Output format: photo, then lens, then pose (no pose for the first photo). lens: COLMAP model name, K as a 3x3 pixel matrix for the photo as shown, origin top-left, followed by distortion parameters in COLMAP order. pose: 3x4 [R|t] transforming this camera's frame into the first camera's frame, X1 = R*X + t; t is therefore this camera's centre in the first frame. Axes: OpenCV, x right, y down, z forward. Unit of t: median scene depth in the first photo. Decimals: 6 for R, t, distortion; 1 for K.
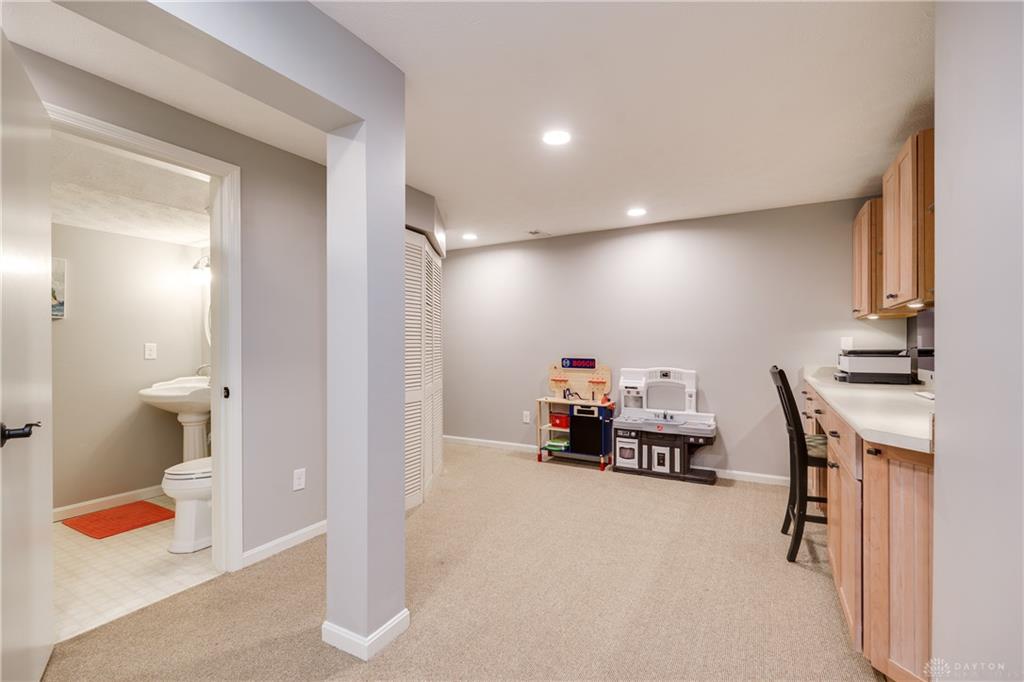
lens RADIAL K [[452.3, 0, 512.0], [0, 452.3, 341.0], [0, 0, 1]] dist [-0.002686, 0.000114]
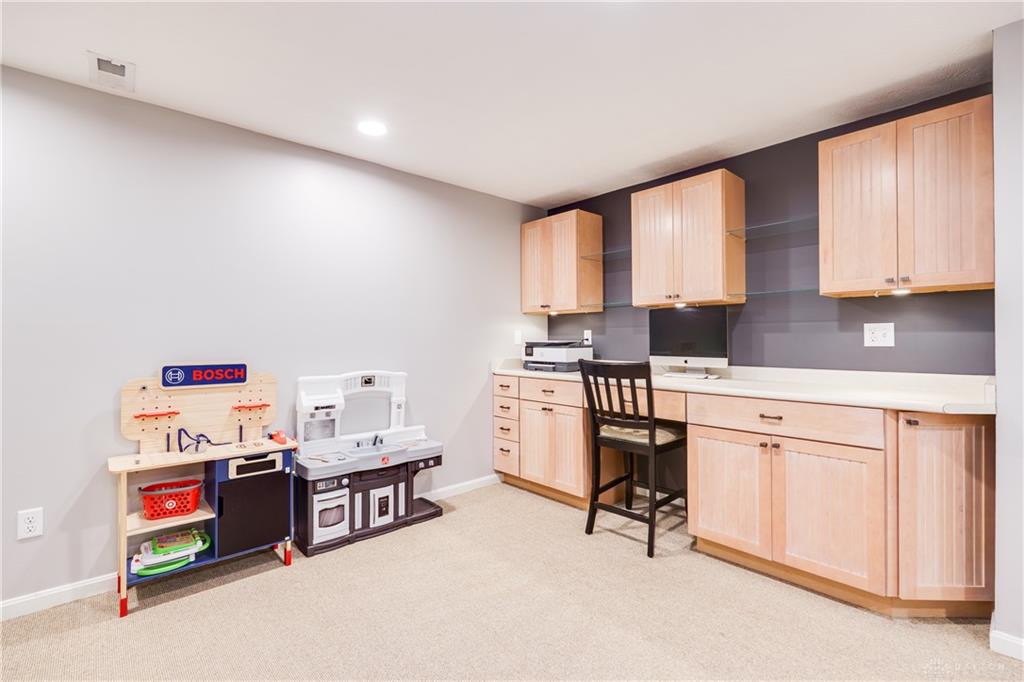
lens RADIAL K [[452.3, 0, 512.0], [0, 452.3, 341.0], [0, 0, 1]] dist [-0.002686, 0.000114]
pose [[0.329809, -0.003591, 0.944041, -0.230118], [-0.000651, 0.999992, 0.004031, 0.010606], [-0.944047, -0.001944, 0.329804, 0.556588]]
